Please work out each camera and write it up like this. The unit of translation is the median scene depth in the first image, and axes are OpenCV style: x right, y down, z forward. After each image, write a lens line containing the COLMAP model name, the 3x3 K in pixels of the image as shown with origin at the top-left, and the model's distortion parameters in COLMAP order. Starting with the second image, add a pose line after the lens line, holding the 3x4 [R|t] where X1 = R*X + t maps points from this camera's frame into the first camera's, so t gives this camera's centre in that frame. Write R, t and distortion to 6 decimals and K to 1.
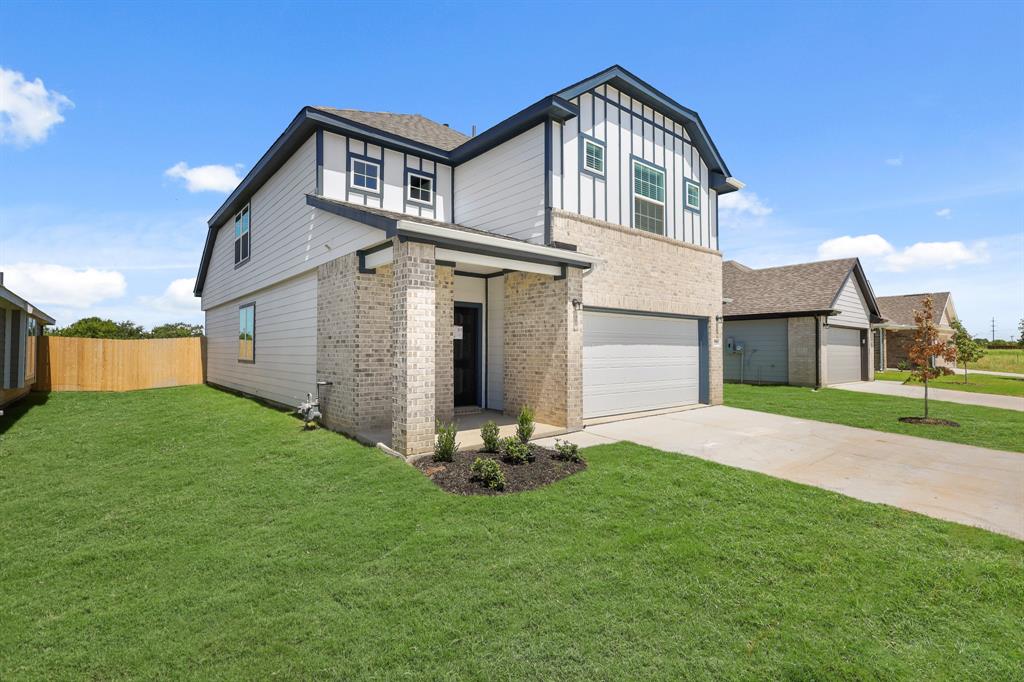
lens RADIAL K [[481.9, 0, 508.2], [0, 481.9, 339.1], [0, 0, 1]] dist [0.002338, 0.000078]
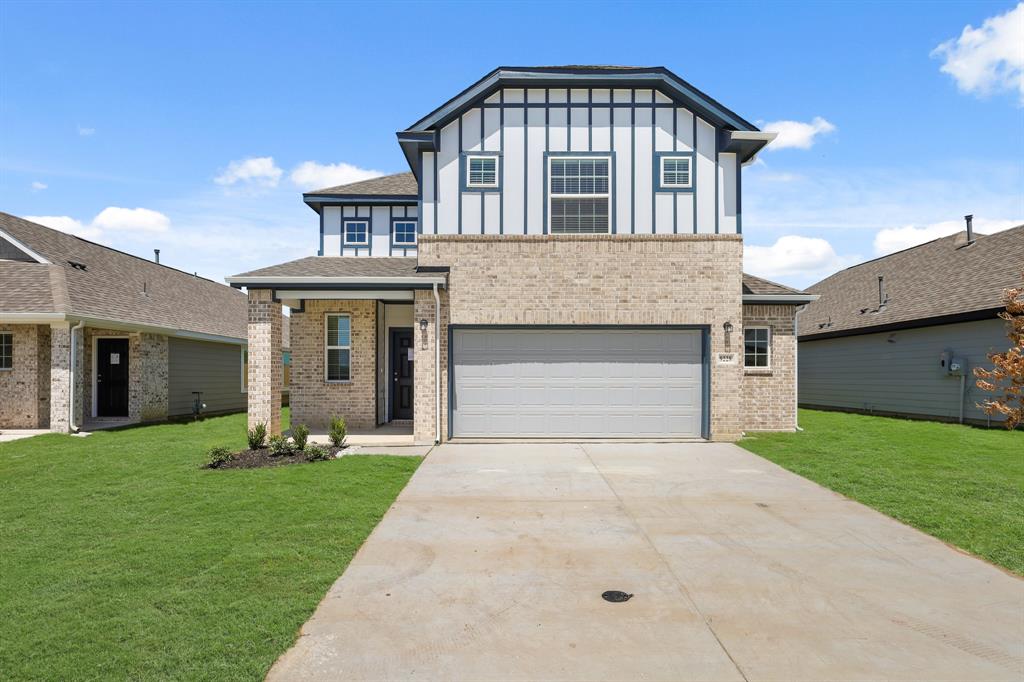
lens RADIAL K [[481.9, 0, 477.2], [0, 481.9, 375.5], [0, 0, 1]] dist [0.002338, 0.000078]
pose [[0.769974, -0.001174, -0.638074, 0.740909], [0.014134, 0.999784, 0.015216, 0.020294], [0.637919, -0.020734, 0.769824, 0.214873]]
